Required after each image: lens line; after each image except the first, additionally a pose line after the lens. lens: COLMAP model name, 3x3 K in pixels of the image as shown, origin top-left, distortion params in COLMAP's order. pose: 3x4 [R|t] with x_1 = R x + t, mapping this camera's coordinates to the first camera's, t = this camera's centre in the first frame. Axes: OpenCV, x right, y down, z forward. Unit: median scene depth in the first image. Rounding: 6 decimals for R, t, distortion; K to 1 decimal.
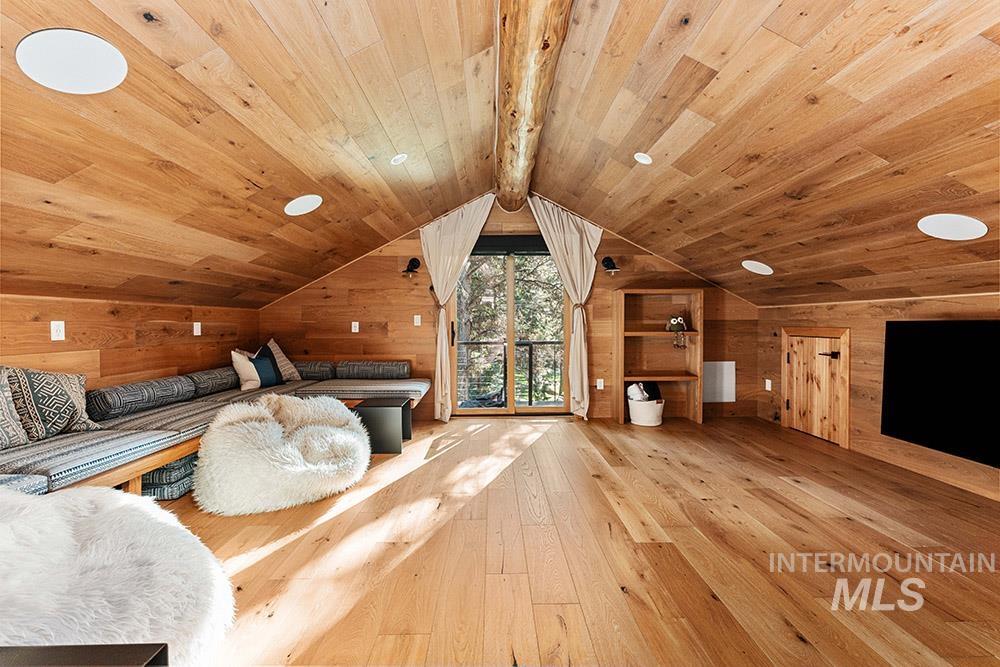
lens RADIAL K [[418.7, 0, 500.0], [0, 418.7, 333.5], [0, 0, 1]] dist [0.000430, 0.000064]
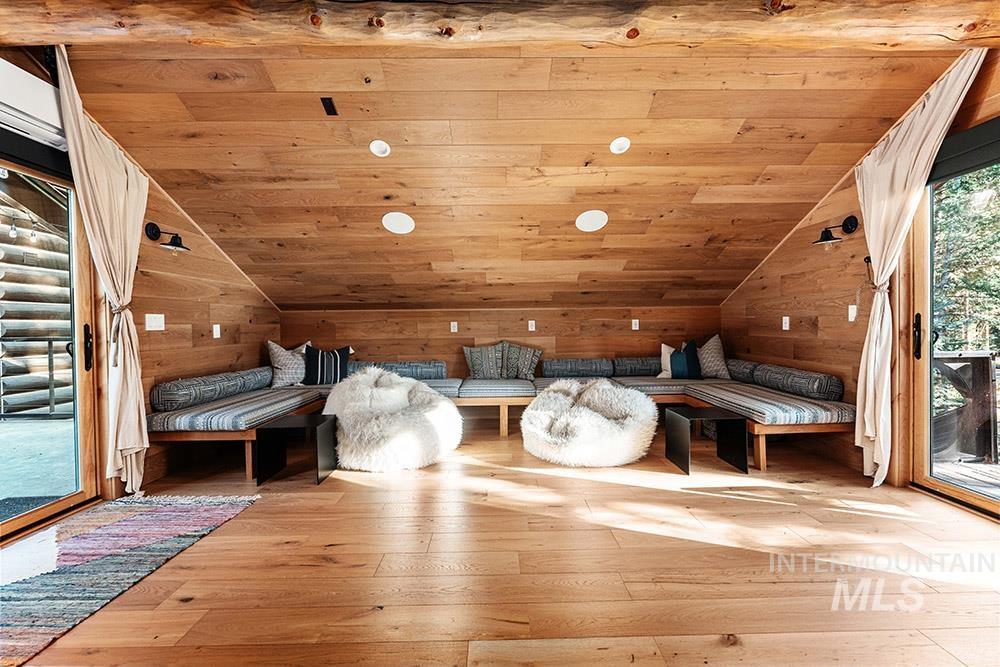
lens RADIAL K [[418.7, 0, 500.0], [0, 418.7, 333.5], [0, 0, 1]] dist [0.000430, 0.000064]
pose [[-0.007641, 0.027386, -0.999596, 0.526925], [-0.011149, 0.999560, 0.027470, -0.013584], [0.999909, 0.011355, -0.007332, 0.551367]]
